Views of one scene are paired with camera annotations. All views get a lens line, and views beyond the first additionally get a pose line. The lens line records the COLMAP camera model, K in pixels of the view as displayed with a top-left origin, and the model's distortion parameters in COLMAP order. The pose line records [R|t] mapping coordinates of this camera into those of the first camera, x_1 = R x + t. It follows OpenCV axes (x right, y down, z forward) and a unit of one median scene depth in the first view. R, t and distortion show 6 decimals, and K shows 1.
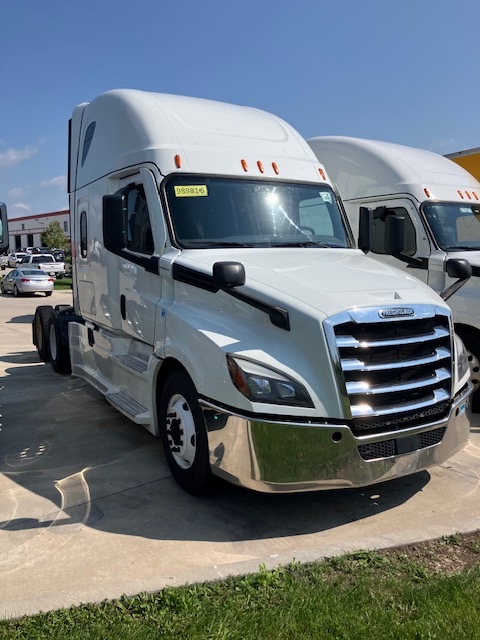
lens RADIAL K [[533.7, 0, 239.1], [0, 533.7, 325.1], [0, 0, 1]] dist [0.011619, -0.002132]
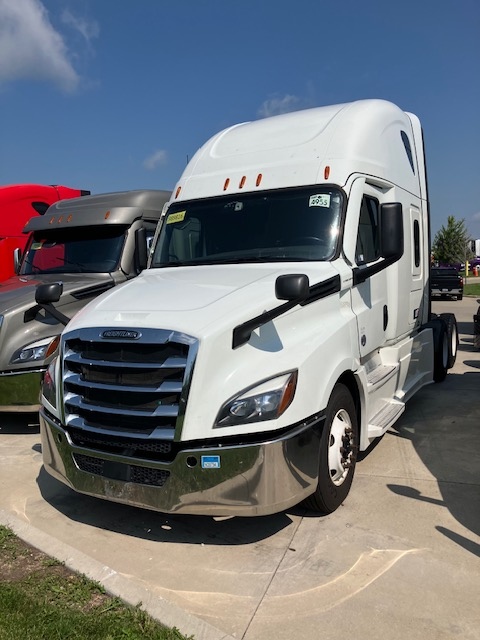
lens RADIAL K [[522.3, 0, 235.8], [0, 522.3, 322.9], [0, 0, 1]] dist [0.004237, -0.027164]
pose [[0.511621, 0.057306, -0.857298, 1.049553], [-0.062443, 0.997615, 0.029420, -0.074180], [0.856939, 0.038480, 0.513979, 0.589996]]
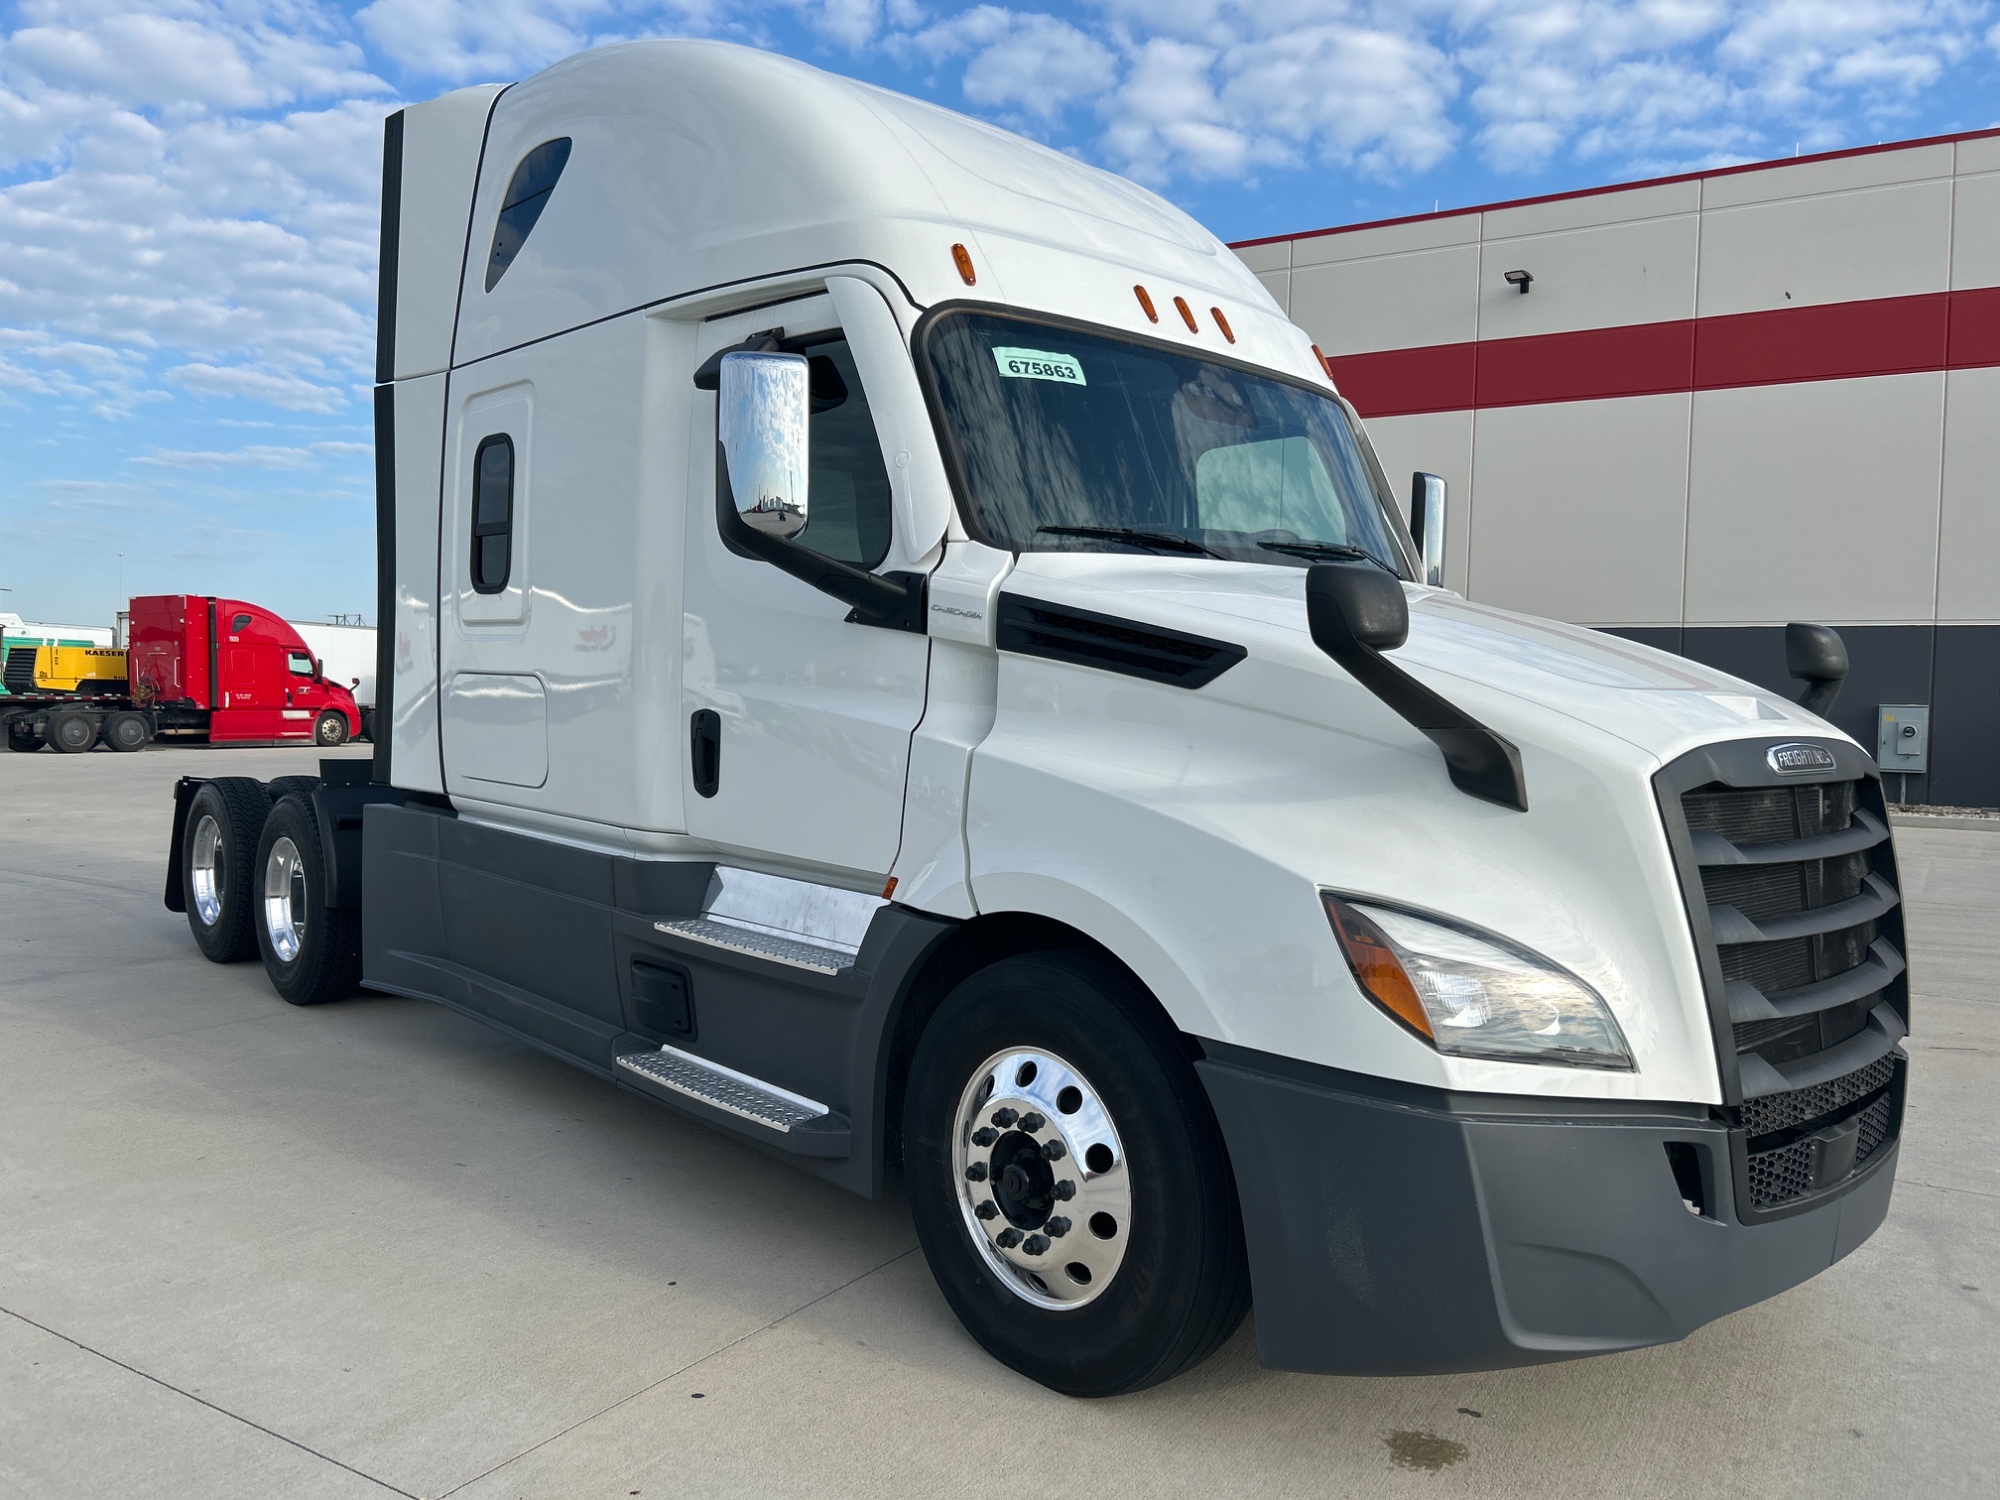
lens RADIAL K [[1521.5, 0, 1016.0], [0, 1521.5, 744.4], [0, 0, 1]] dist [0.047824, 0.000794]
pose [[0.971960, 0.018490, 0.234417, -0.314305], [-0.000024, 0.996912, -0.078532, 0.033783], [-0.235145, 0.076325, 0.968959, 0.197653]]
